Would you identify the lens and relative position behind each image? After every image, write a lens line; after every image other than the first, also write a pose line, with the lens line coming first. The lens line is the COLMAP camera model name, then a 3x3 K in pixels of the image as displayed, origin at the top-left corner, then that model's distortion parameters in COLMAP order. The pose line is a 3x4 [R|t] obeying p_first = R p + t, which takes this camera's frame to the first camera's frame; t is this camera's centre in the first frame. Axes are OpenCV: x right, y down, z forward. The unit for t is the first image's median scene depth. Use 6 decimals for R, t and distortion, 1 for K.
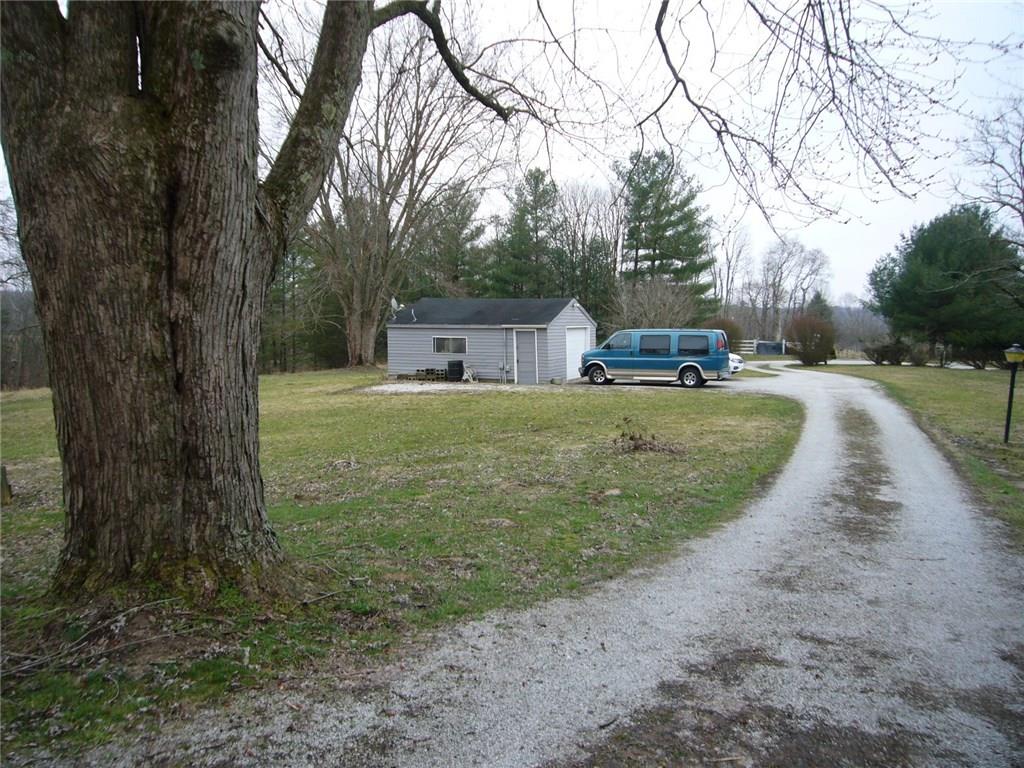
lens RADIAL K [[854.3, 0, 508.9], [0, 854.3, 382.7], [0, 0, 1]] dist [-0.104071, 0.081343]
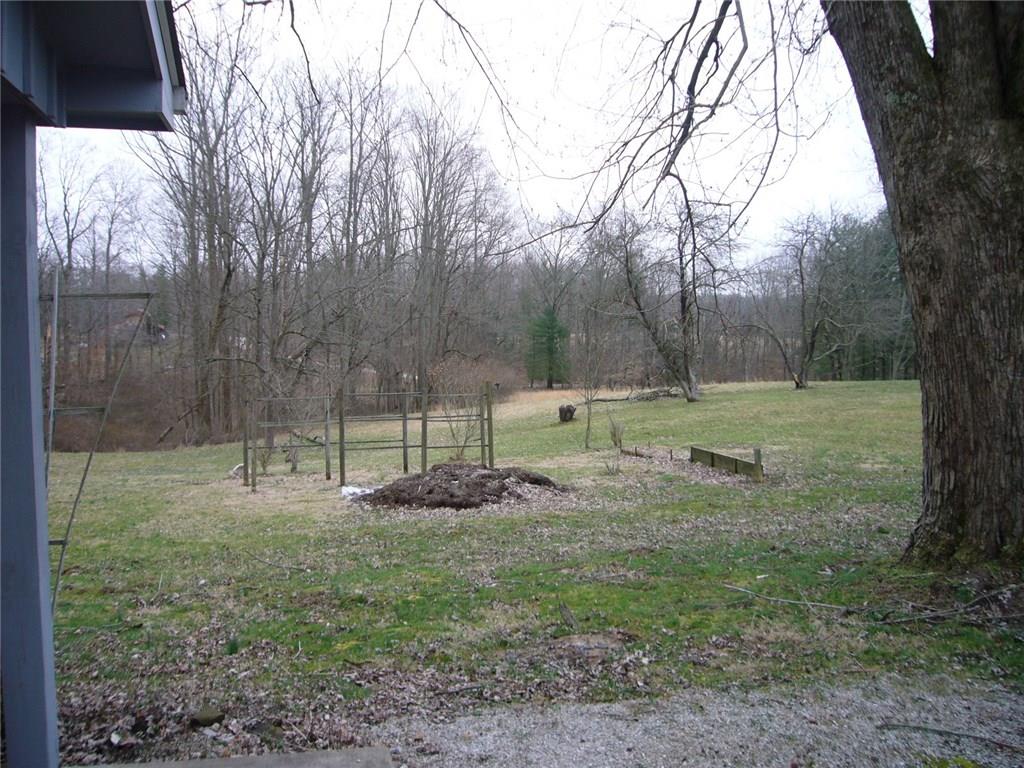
lens RADIAL K [[854.3, 0, 515.1], [0, 854.3, 377.9], [0, 0, 1]] dist [-0.104071, 0.081343]
pose [[0.741346, 0.044226, -0.669664, -0.199945], [-0.049381, 0.998716, 0.011291, 0.016065], [0.669304, 0.024698, 0.742578, -0.242256]]
